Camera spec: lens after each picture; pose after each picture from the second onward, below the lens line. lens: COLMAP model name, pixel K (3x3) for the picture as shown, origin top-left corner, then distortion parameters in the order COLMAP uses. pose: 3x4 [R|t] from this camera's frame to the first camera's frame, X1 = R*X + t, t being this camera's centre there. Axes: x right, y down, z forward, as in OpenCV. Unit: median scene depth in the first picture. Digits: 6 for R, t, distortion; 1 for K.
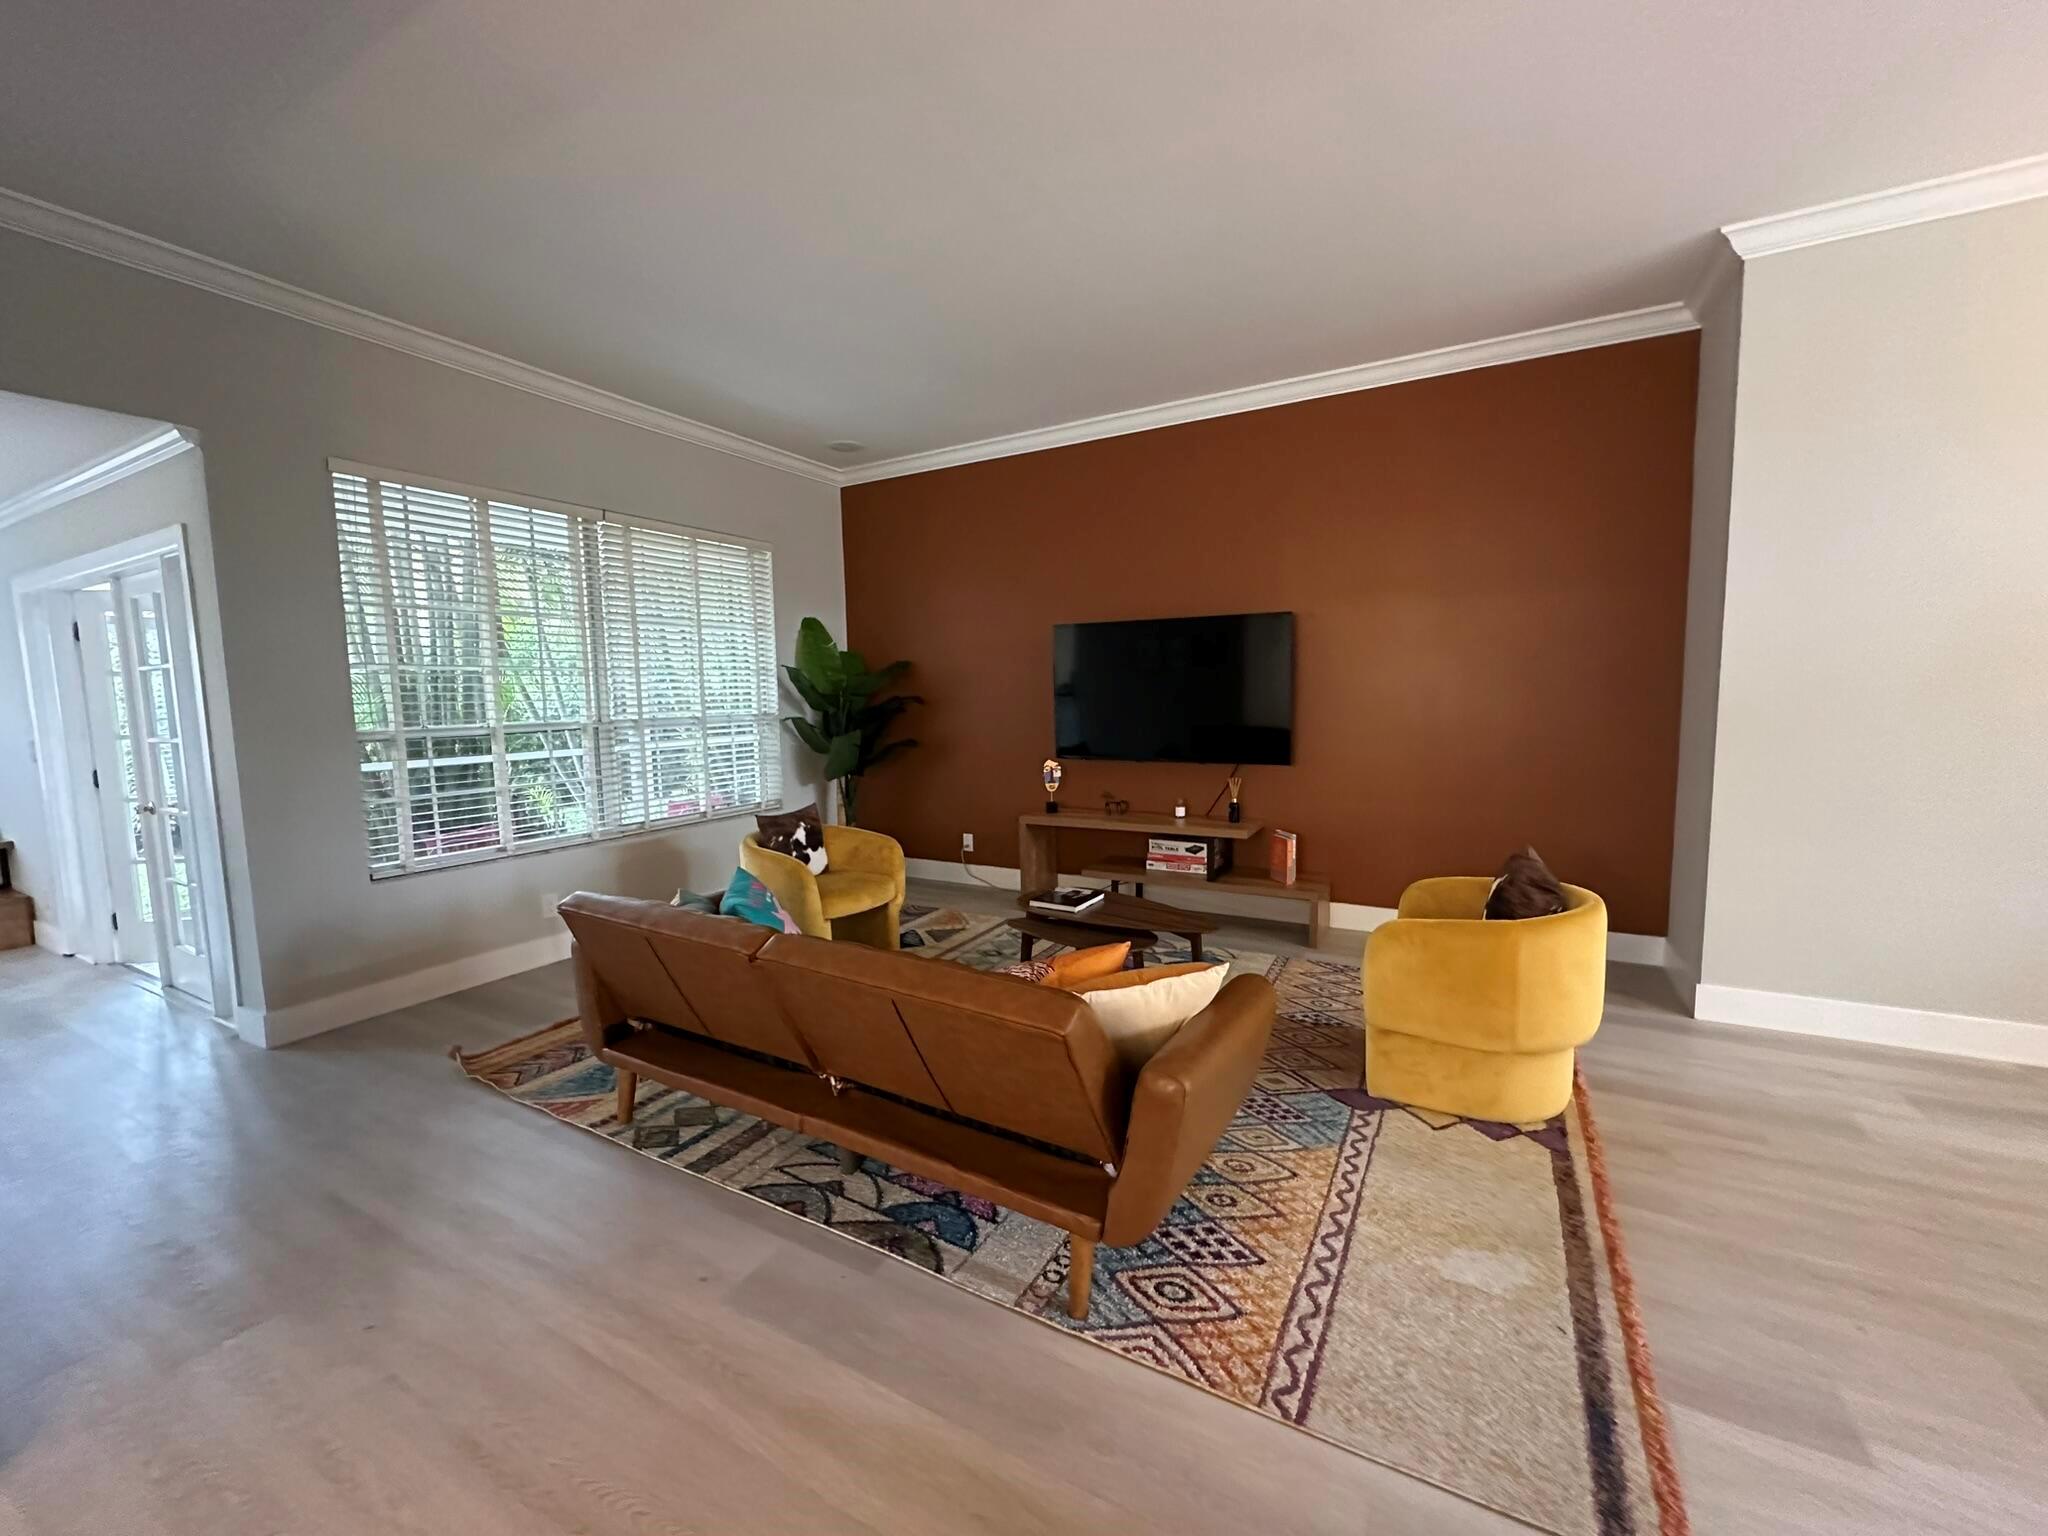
lens RADIAL K [[821.5, 0, 1023.2], [0, 821.5, 771.3], [0, 0, 1]] dist [-0.000073, 0.000431]
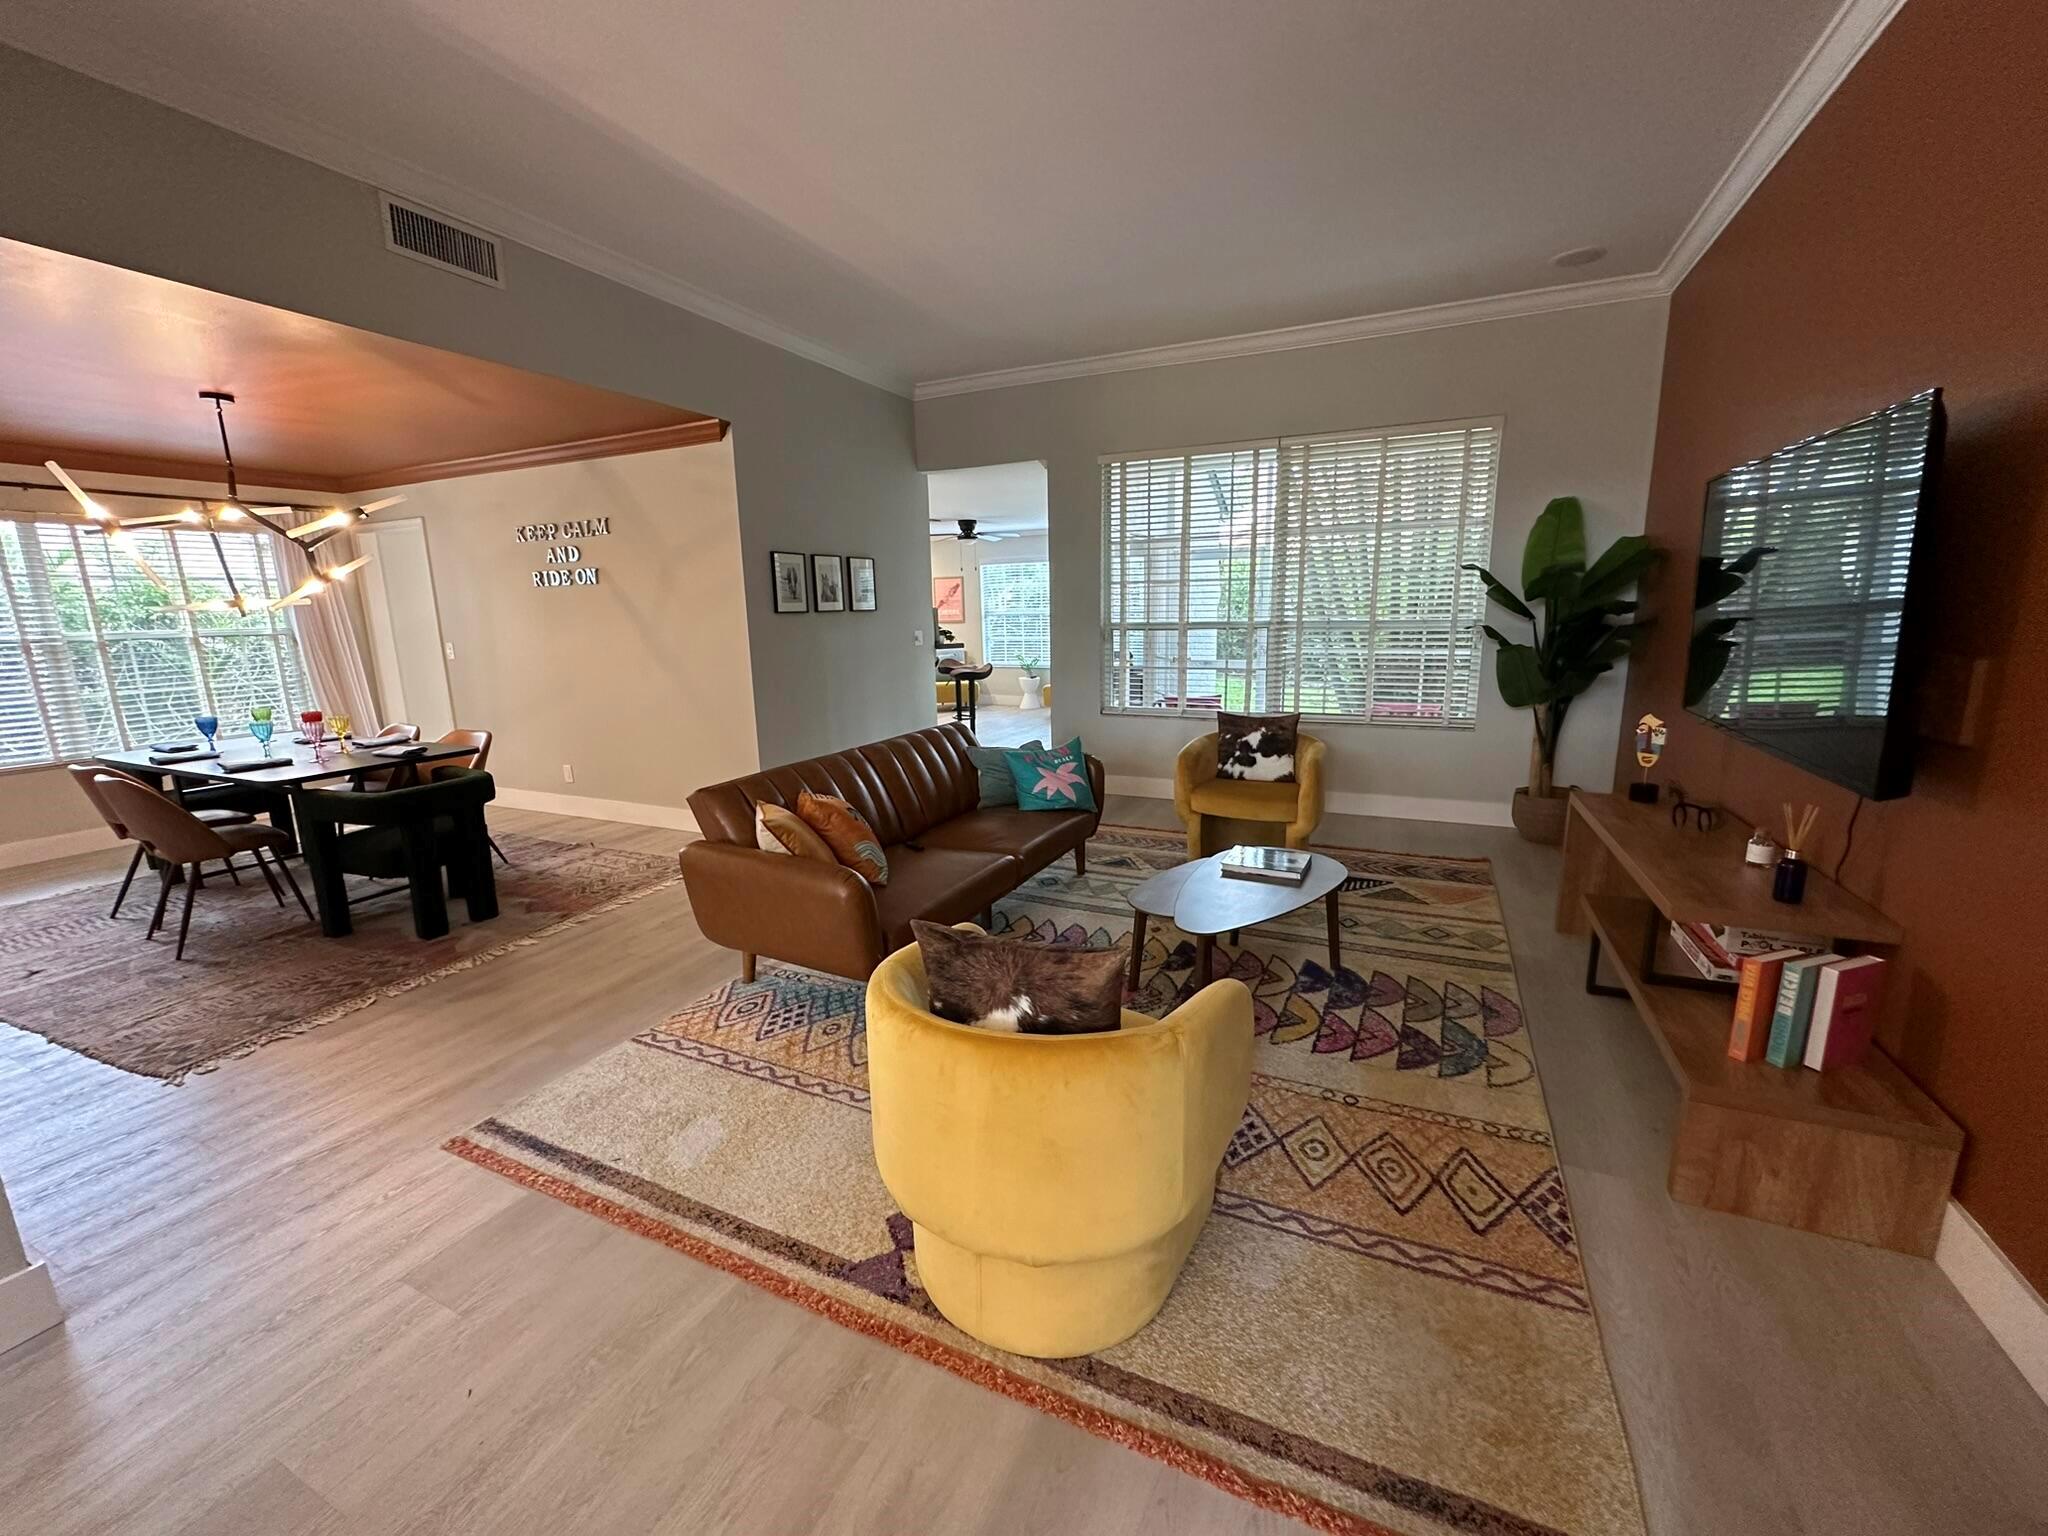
lens RADIAL K [[821.5, 0, 1024.5], [0, 821.5, 770.4], [0, 0, 1]] dist [-0.000073, 0.000431]
pose [[0.063773, 0.213568, -0.974844, 1.219051], [-0.080663, 0.974740, 0.208269, -0.127165], [0.994699, 0.065352, 0.079389, 1.018263]]
